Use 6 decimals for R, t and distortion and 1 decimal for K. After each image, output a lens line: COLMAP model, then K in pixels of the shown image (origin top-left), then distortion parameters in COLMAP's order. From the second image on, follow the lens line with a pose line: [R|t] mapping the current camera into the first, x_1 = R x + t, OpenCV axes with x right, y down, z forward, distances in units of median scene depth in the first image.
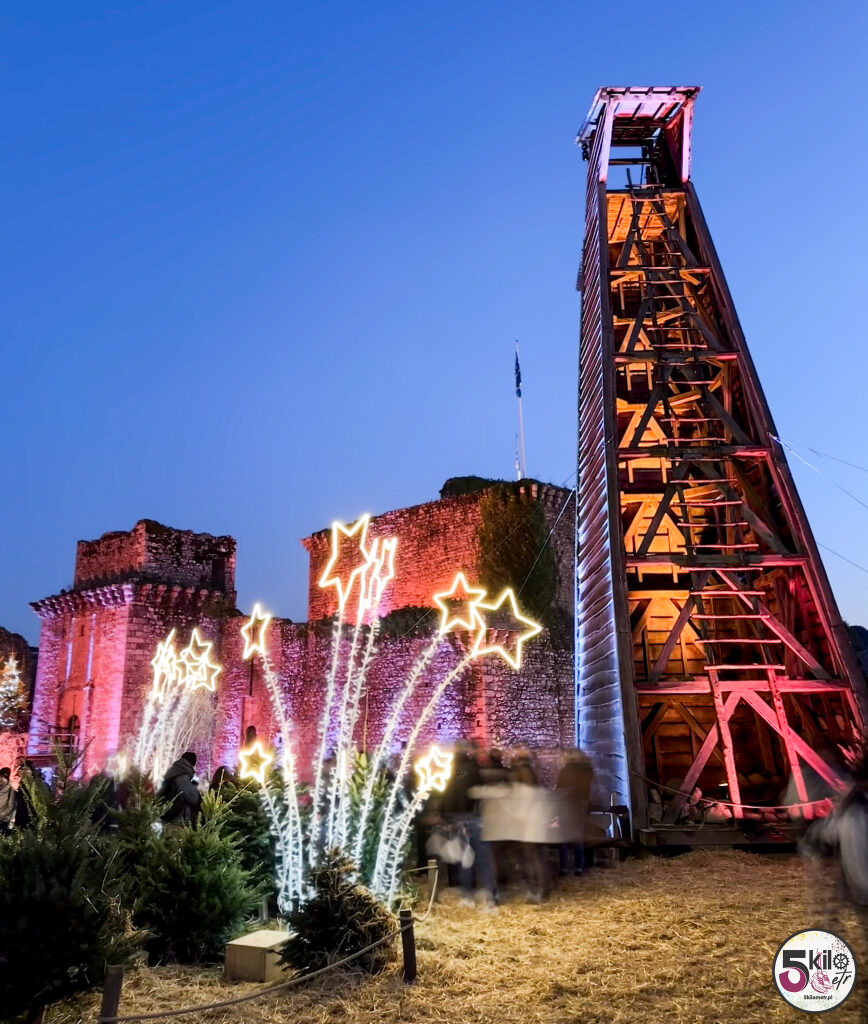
lens RADIAL K [[911.4, 0, 452.9], [0, 911.4, 469.1], [0, 0, 1]] dist [0.096361, -0.010176]
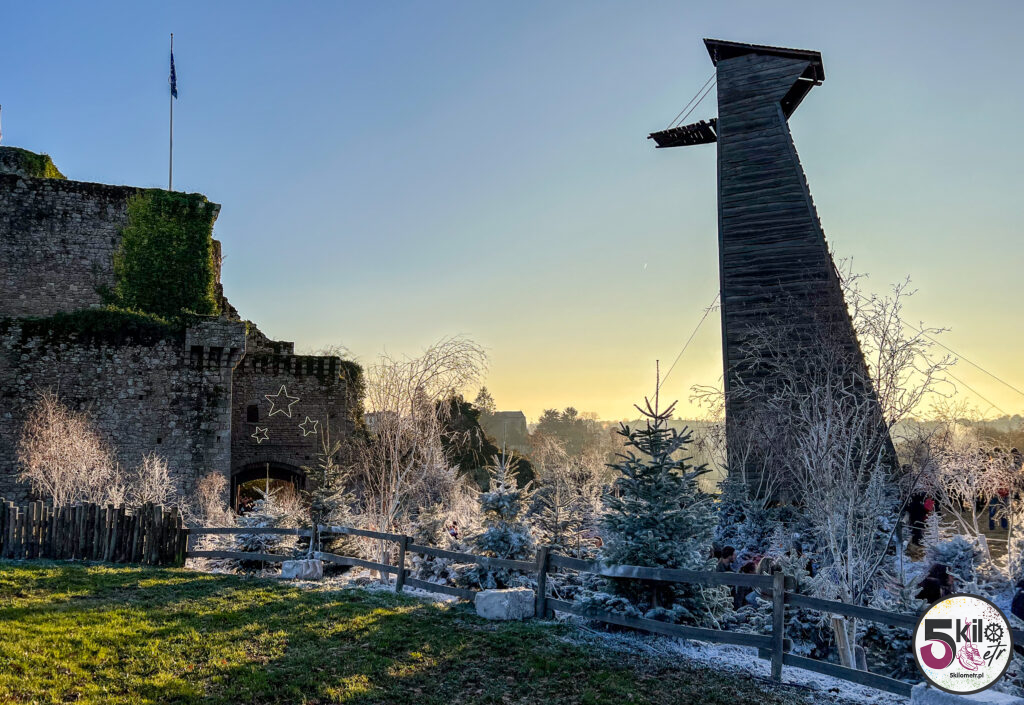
lens RADIAL K [[798.6, 0, 521.4], [0, 798.6, 364.7], [0, 0, 1]] dist [0.008859, 0.001550]
pose [[0.427324, 0.104569, 0.898031, -0.471276], [-0.252788, 0.967491, 0.007632, 0.084772], [-0.868039, -0.230273, 0.439866, 0.275715]]
